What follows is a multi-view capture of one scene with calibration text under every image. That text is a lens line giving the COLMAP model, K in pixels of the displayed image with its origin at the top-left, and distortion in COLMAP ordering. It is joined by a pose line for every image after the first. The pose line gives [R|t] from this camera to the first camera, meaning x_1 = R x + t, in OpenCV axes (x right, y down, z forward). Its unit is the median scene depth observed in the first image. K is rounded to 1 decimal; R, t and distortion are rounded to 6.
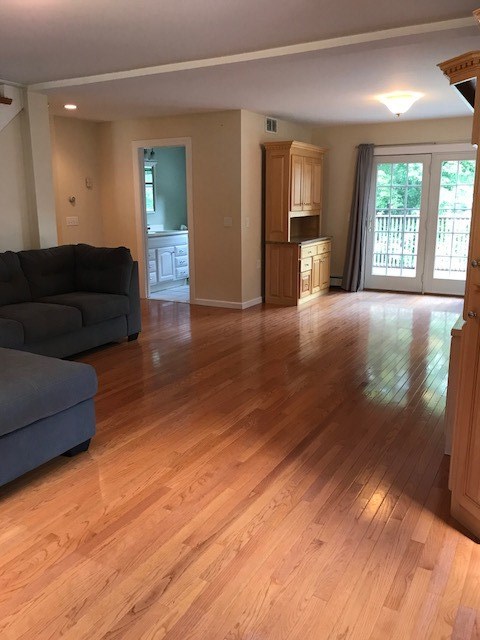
lens RADIAL K [[522.4, 0, 240.0], [0, 522.4, 320.0], [0, 0, 1]] dist [0.072275, -0.097972]
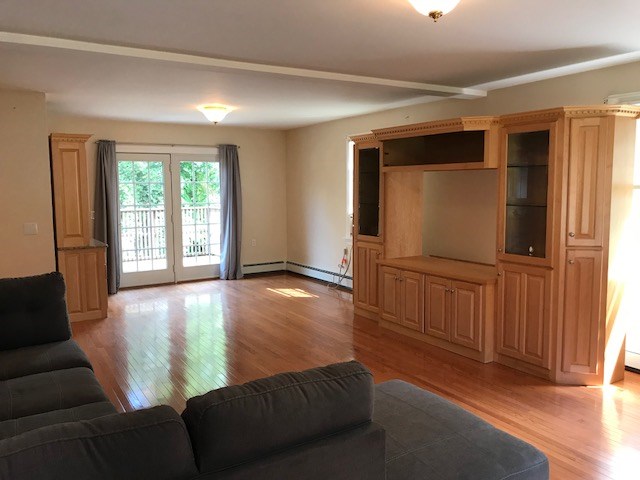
lens RADIAL K [[522.4, 0, 320.0], [0, 522.4, 240.0], [0, 0, 1]] dist [0.072275, -0.097972]
pose [[0.480688, -0.092301, 0.872020, -0.483634], [0.205273, 0.978658, -0.009565, -0.074076], [-0.852527, 0.183600, 0.489376, 0.257478]]
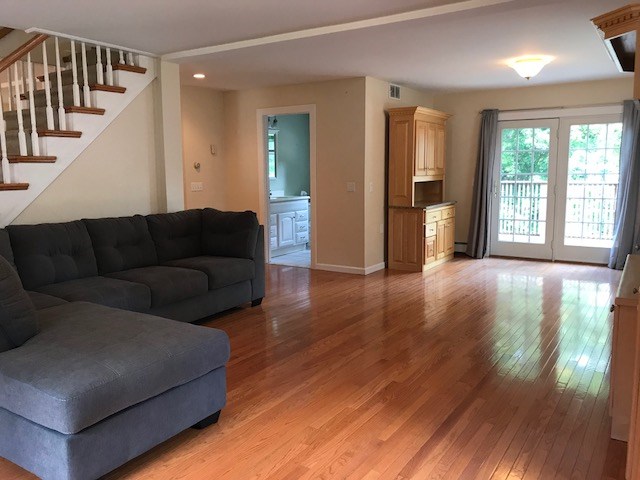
lens RADIAL K [[522.4, 0, 320.0], [0, 522.4, 240.0], [0, 0, 1]] dist [0.072275, -0.097972]
pose [[0.998302, 0.004403, -0.058078, -0.023521], [-0.009615, 0.995916, -0.089773, 0.002698], [0.057445, 0.090179, 0.994267, 0.020891]]
